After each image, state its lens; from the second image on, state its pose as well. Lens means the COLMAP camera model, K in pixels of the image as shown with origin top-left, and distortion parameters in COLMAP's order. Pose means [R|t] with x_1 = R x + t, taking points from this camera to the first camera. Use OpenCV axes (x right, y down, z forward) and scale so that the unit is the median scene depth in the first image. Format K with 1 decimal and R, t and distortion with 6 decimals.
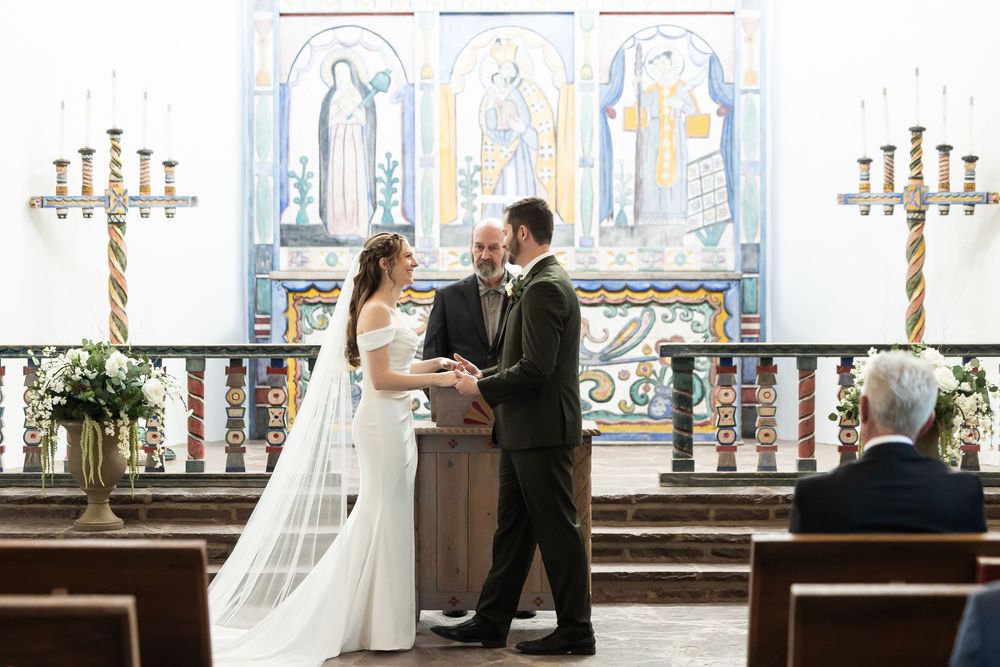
lens RADIAL K [[3194.7, 0, 520.7], [0, 3194.7, 308.1], [0, 0, 1]] dist [0.132410, 0.000000]
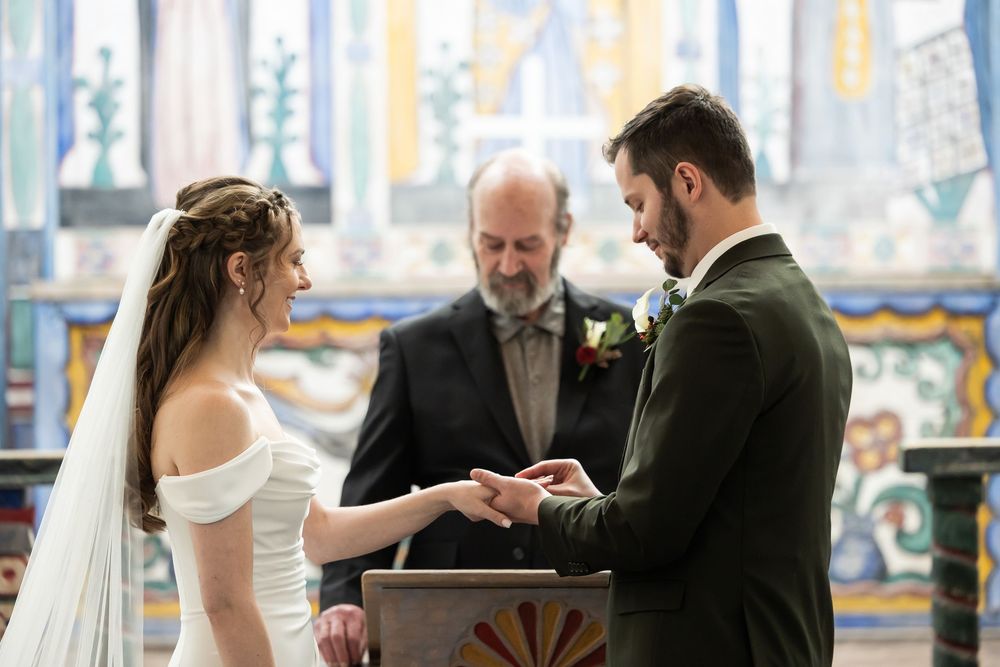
lens RADIAL K [[3692.9, 0, 496.9], [0, 3692.9, 341.9], [0, 0, 1]] dist [-0.232403, 0.000000]
pose [[0.999930, -0.009726, 0.006727, -0.012627], [0.009681, 0.999930, 0.006770, -0.005549], [-0.006792, -0.006704, 0.999954, 0.442041]]
